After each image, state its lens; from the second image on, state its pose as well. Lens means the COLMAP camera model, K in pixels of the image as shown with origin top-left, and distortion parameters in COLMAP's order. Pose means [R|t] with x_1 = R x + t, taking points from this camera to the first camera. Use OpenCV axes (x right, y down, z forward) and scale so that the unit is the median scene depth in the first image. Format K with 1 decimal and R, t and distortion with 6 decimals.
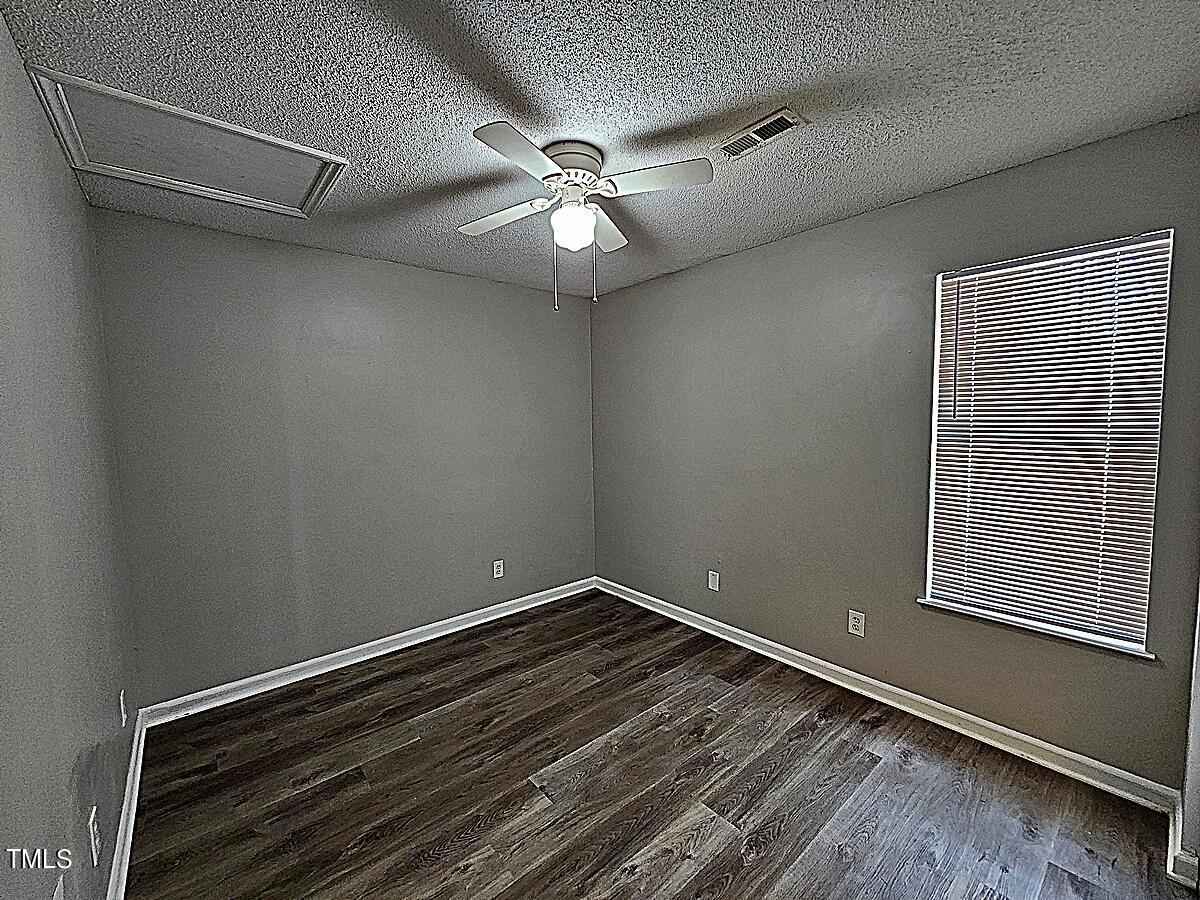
lens RADIAL K [[486.7, 0, 593.9], [0, 486.7, 453.0], [0, 0, 1]] dist [-0.000354, 0.000104]
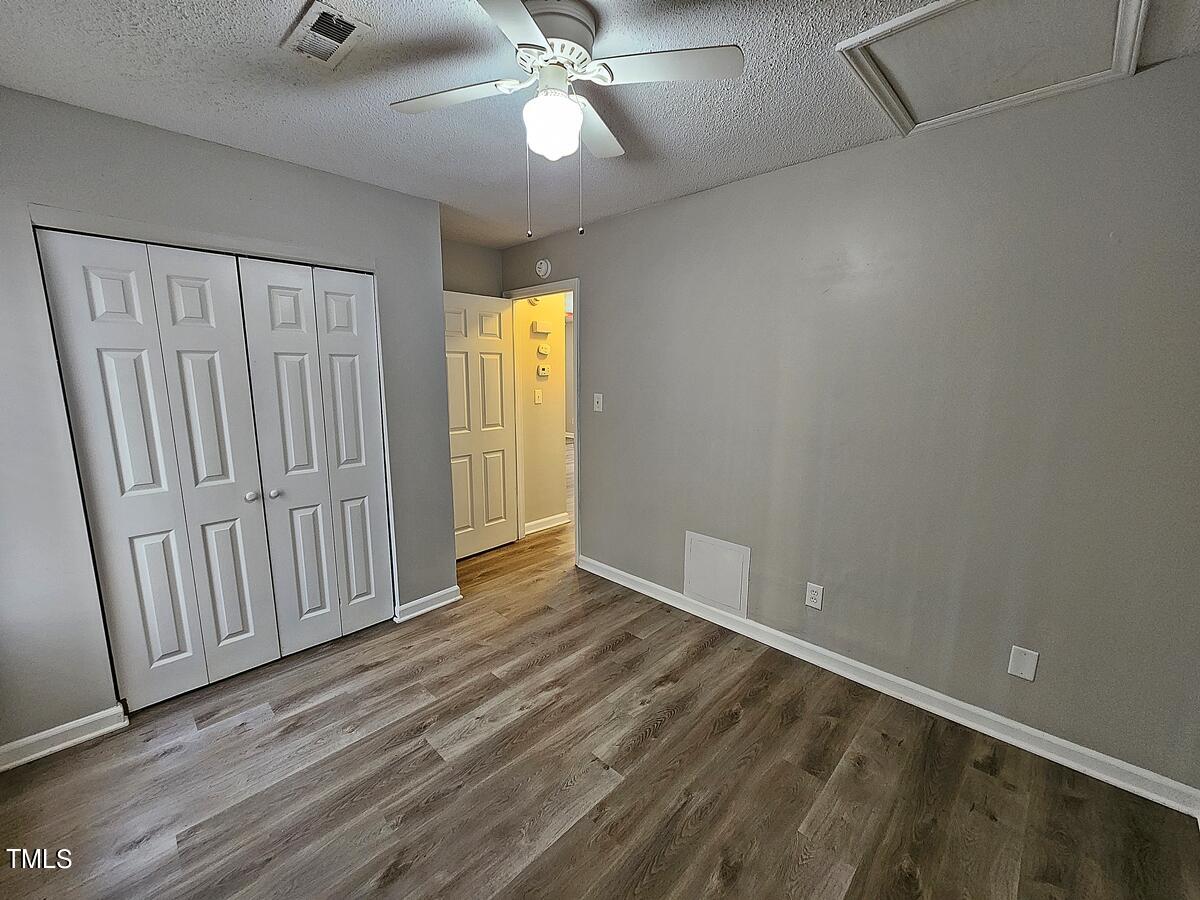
lens RADIAL K [[486.7, 0, 593.9], [0, 486.7, 453.0], [0, 0, 1]] dist [-0.000354, 0.000104]
pose [[-0.994427, 0.036867, -0.098773, -0.010167], [0.011827, 0.969963, 0.242966, -0.146198], [0.104764, 0.240444, -0.964993, 1.764480]]
